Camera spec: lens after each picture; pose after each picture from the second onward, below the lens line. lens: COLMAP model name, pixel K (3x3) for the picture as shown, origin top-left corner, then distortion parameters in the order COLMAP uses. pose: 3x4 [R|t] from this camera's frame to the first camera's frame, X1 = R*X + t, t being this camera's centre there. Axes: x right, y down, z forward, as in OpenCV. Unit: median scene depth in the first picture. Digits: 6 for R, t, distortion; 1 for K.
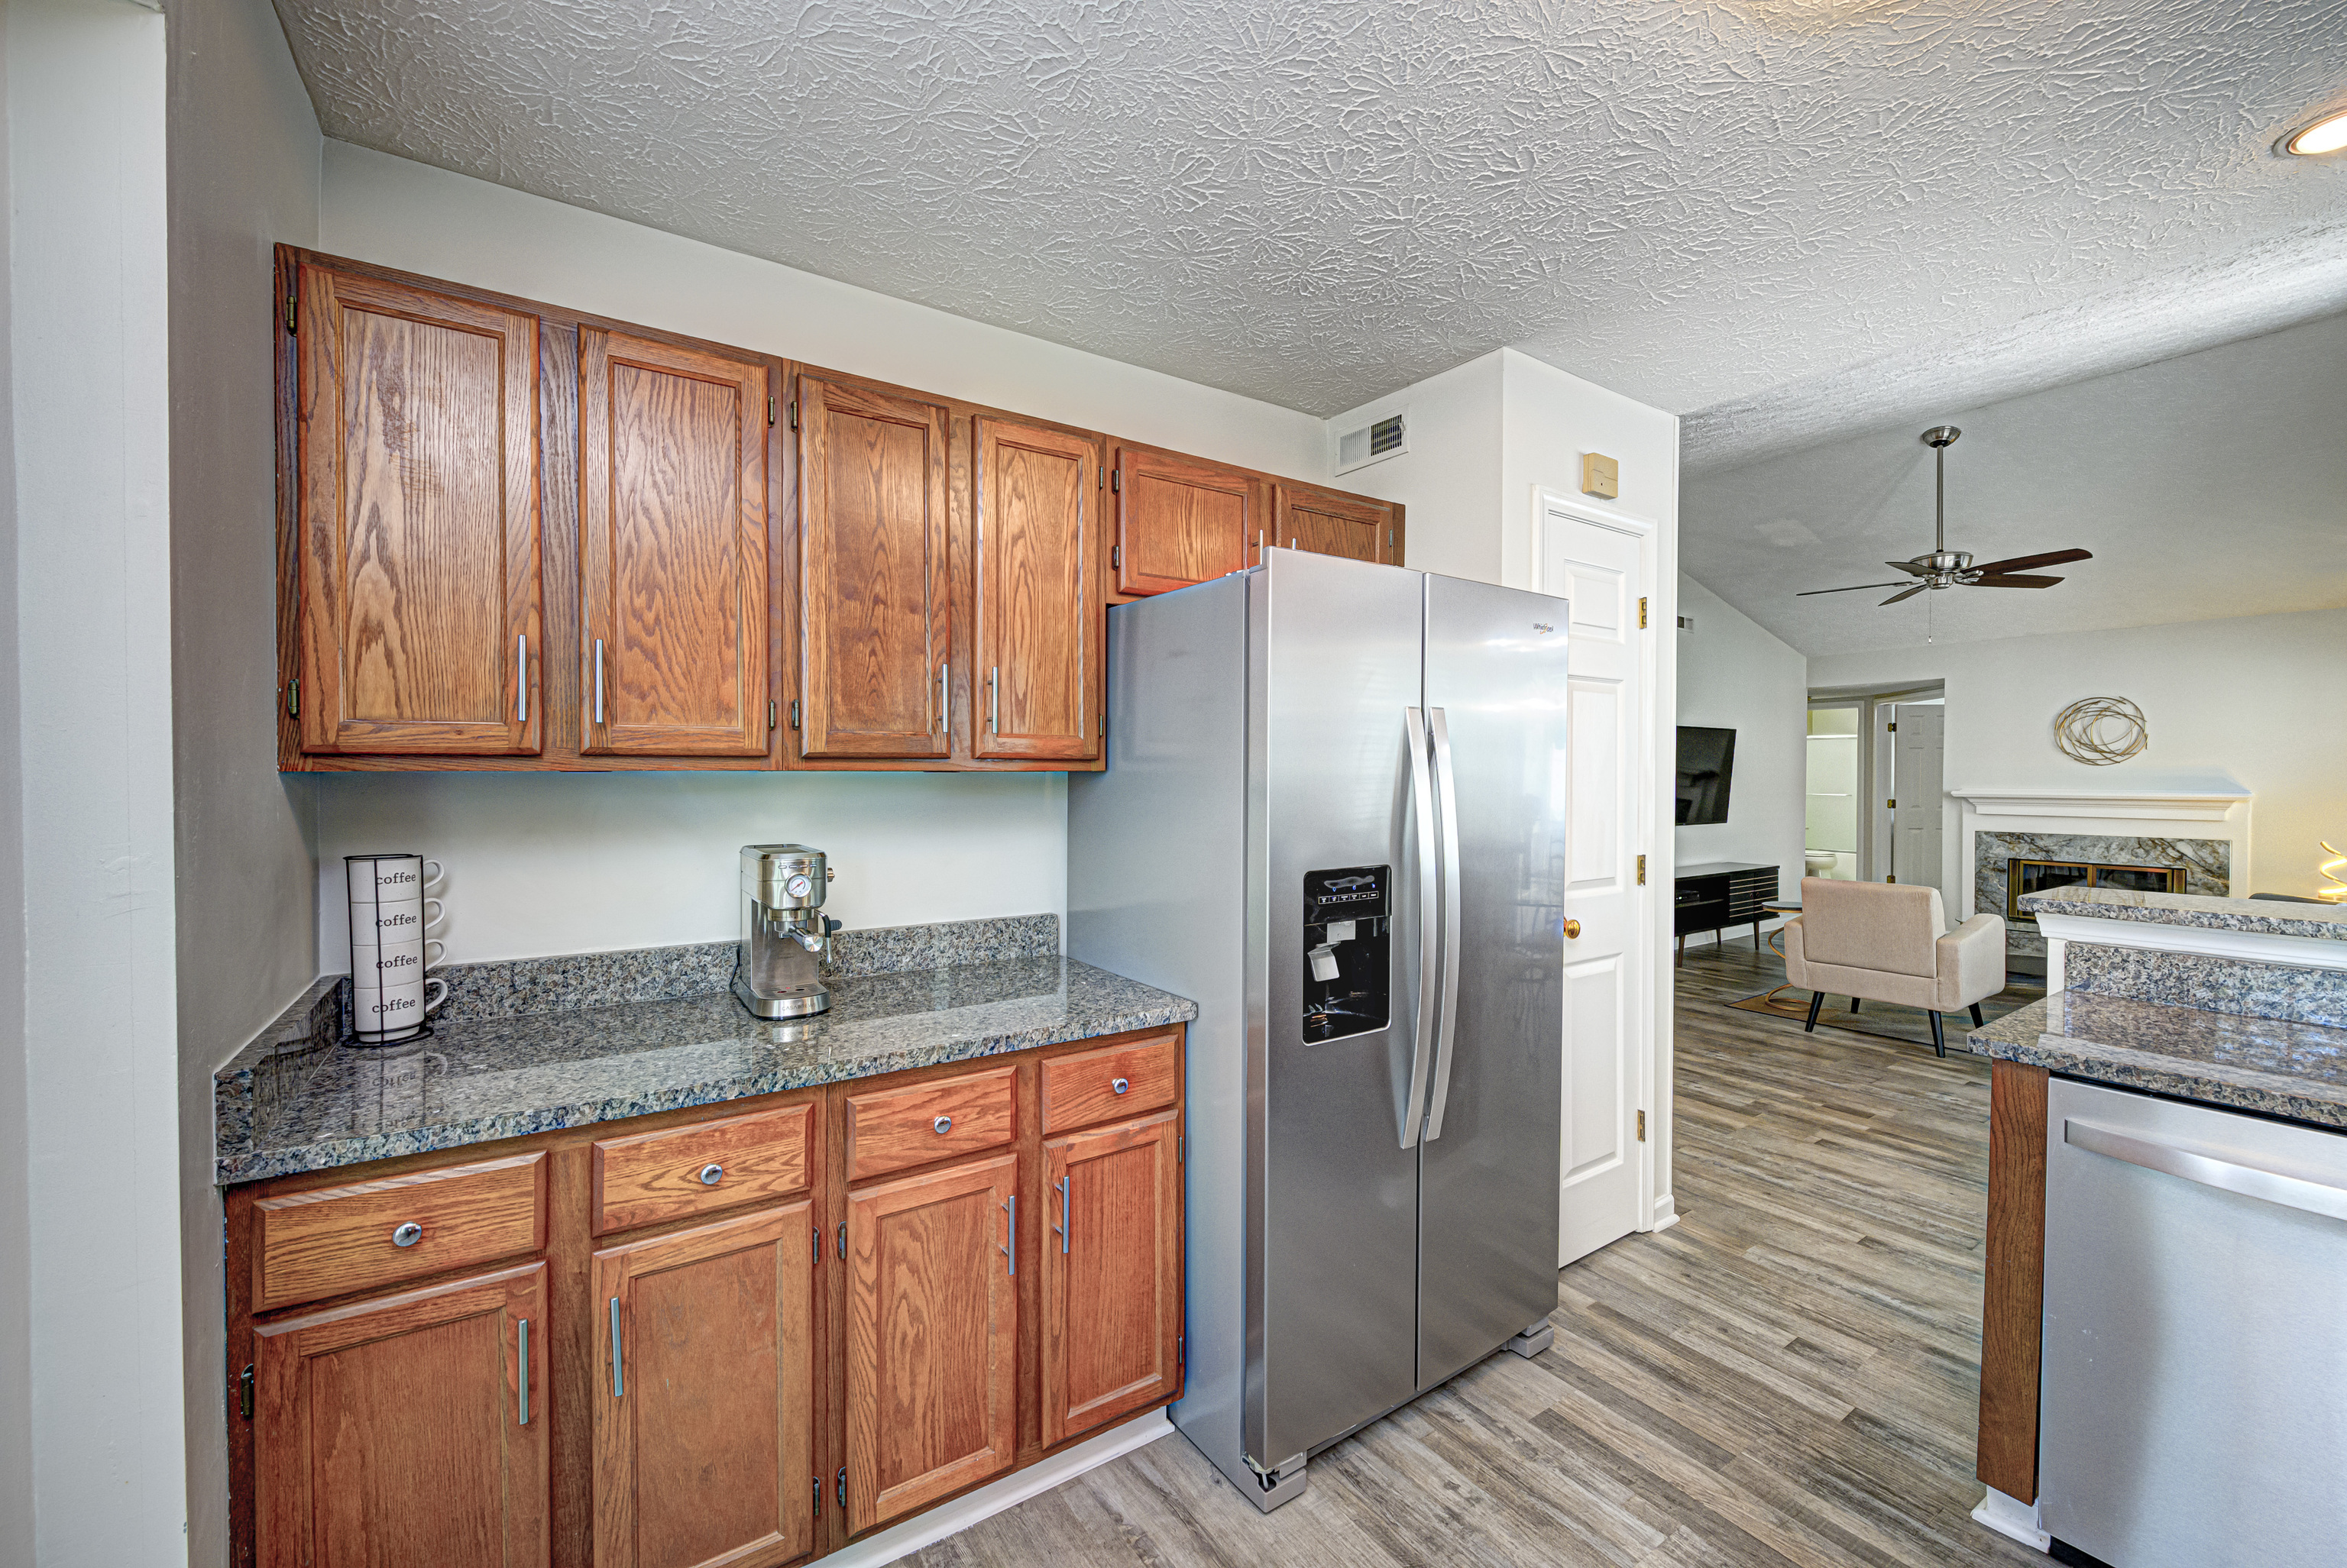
lens RADIAL K [[933.5, 0, 1181.2], [0, 933.5, 782.1], [0, 0, 1]] dist [0.000798, -0.001600]
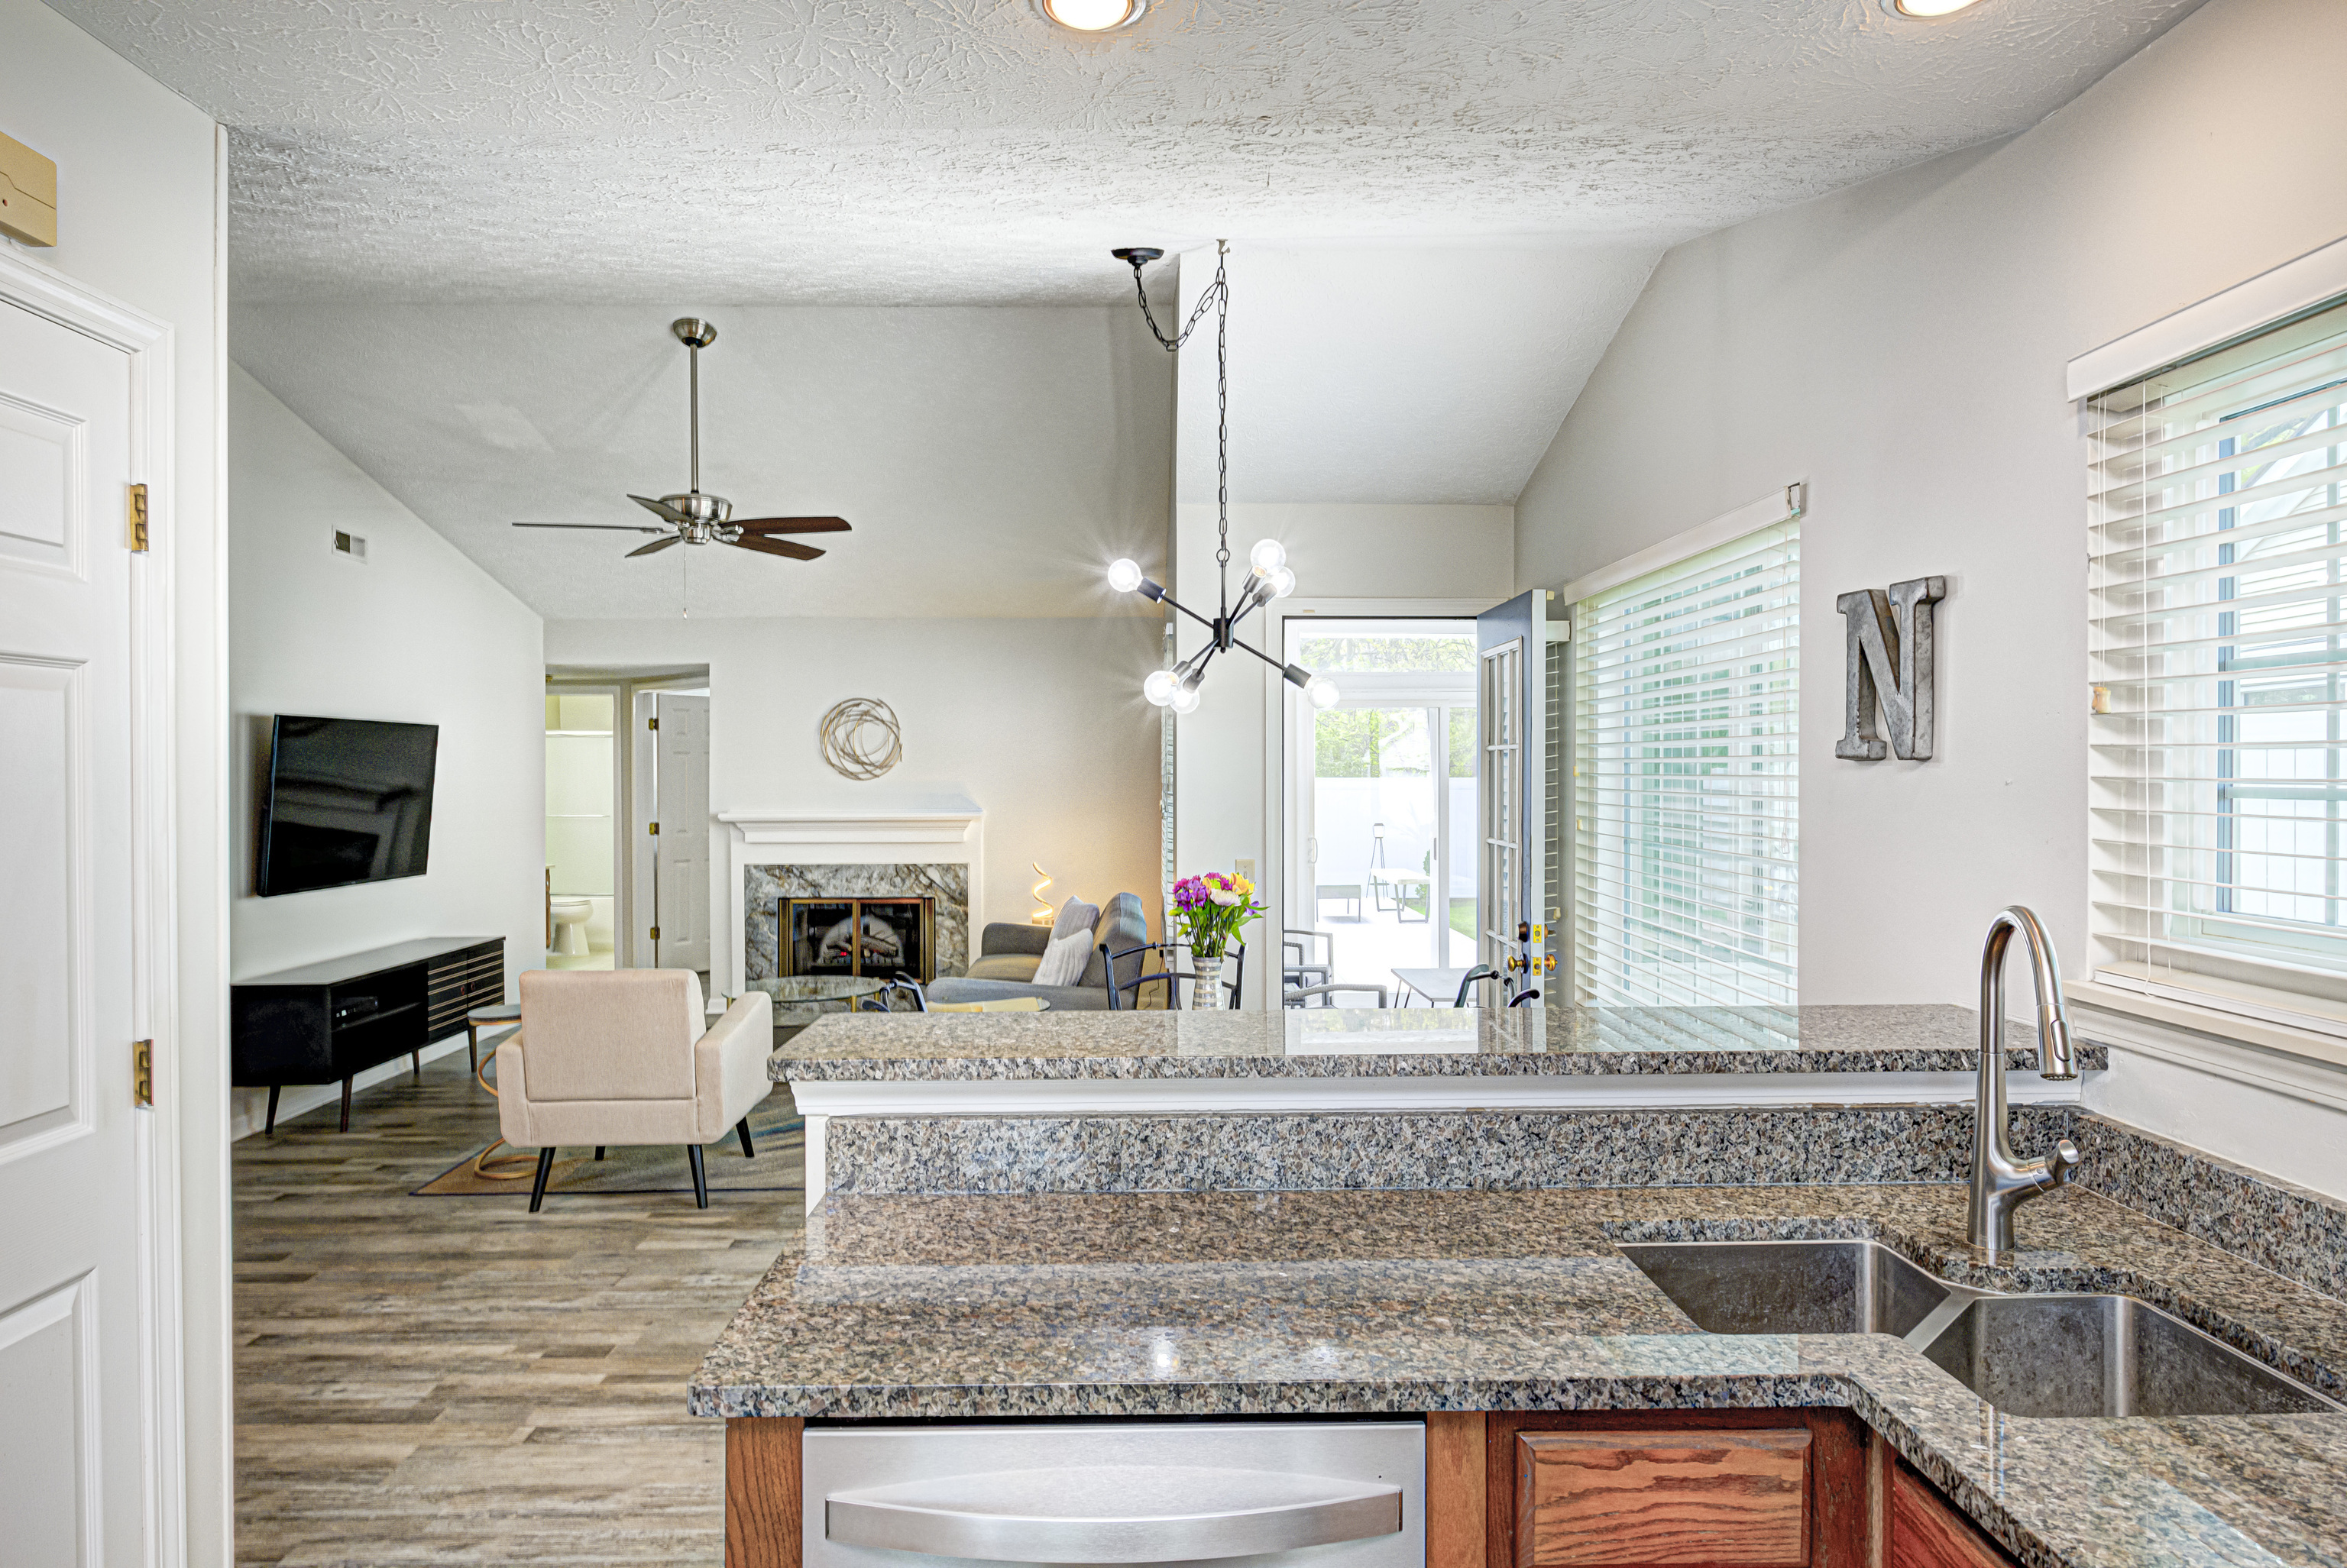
lens RADIAL K [[1417.8, 0, 1161.7], [0, 1417.8, 784.5], [0, 0, 1]] dist [-0.005359, 0.000929]
pose [[0.552022, -0.011374, 0.833752, 0.102301], [0.011075, 0.999919, 0.006308, -0.025832], [-0.833756, 0.005752, 0.552103, 0.103322]]
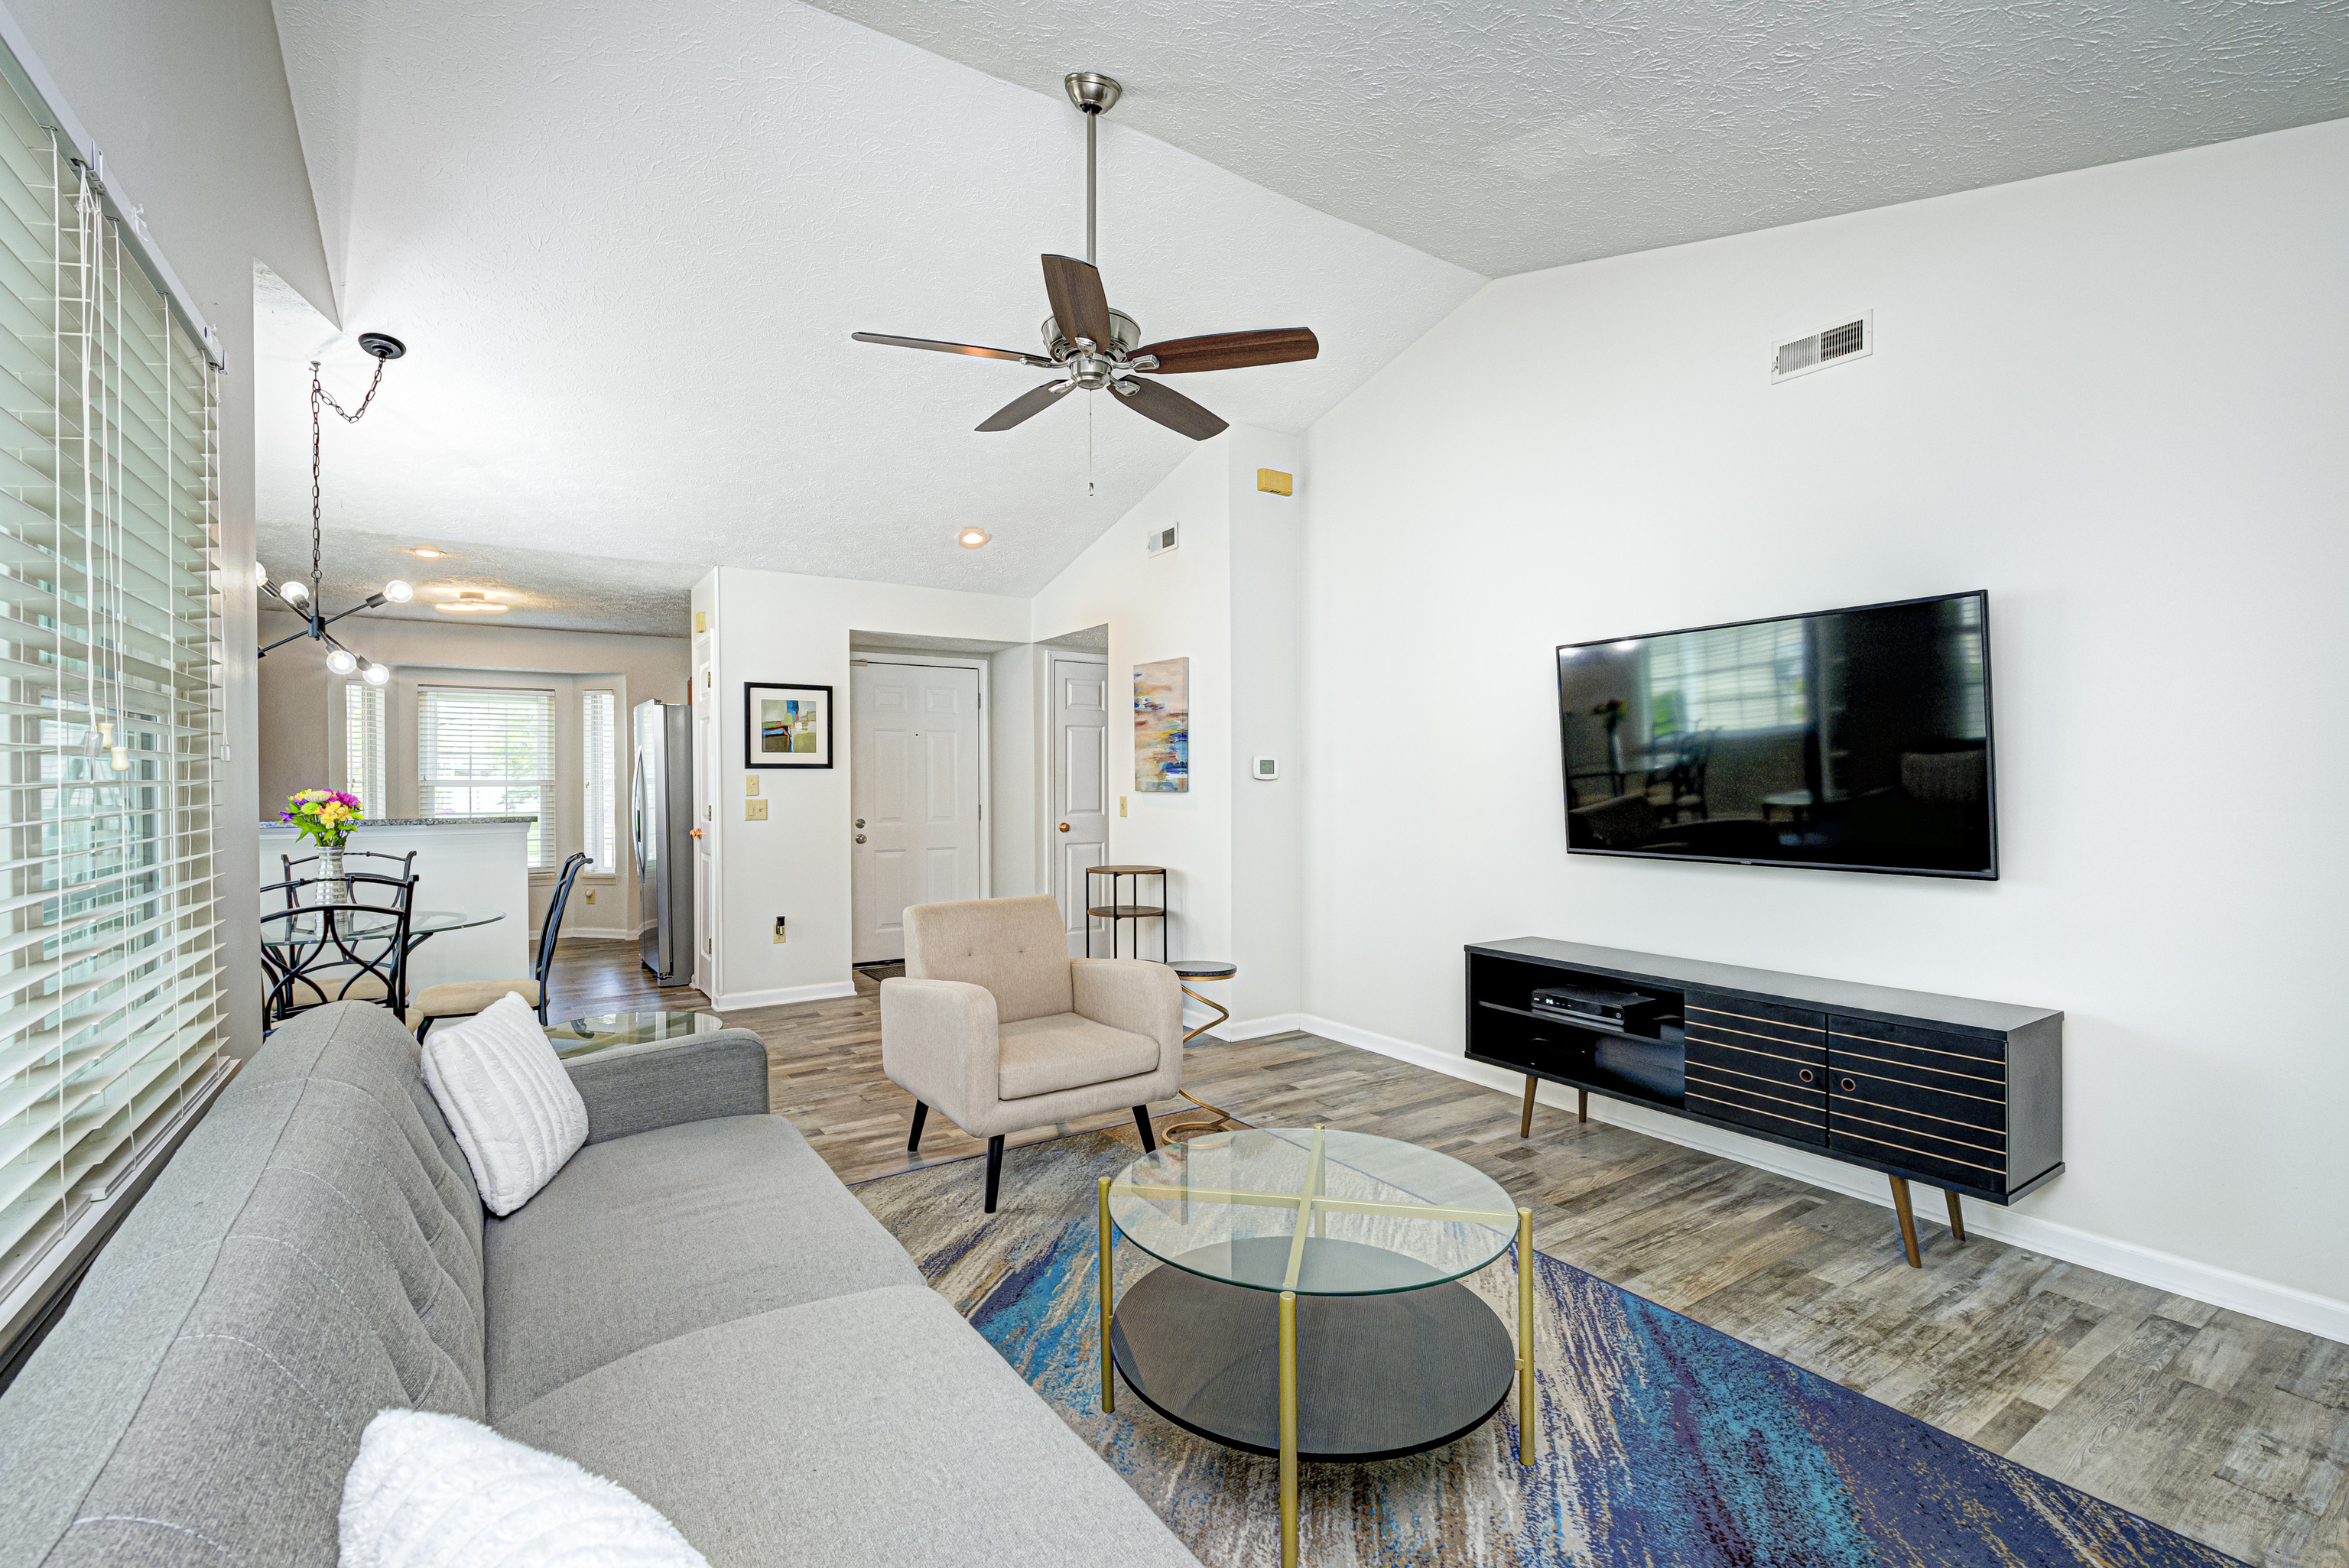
lens RADIAL K [[1033.6, 0, 1179.1], [0, 1033.6, 792.3], [0, 0, 1]] dist [0.001344, -0.000709]
pose [[-0.011798, 0.010526, -0.999875, 1.417582], [-0.001193, 0.999944, 0.010541, 0.014627], [0.999930, 0.001317, -0.011785, 1.080375]]
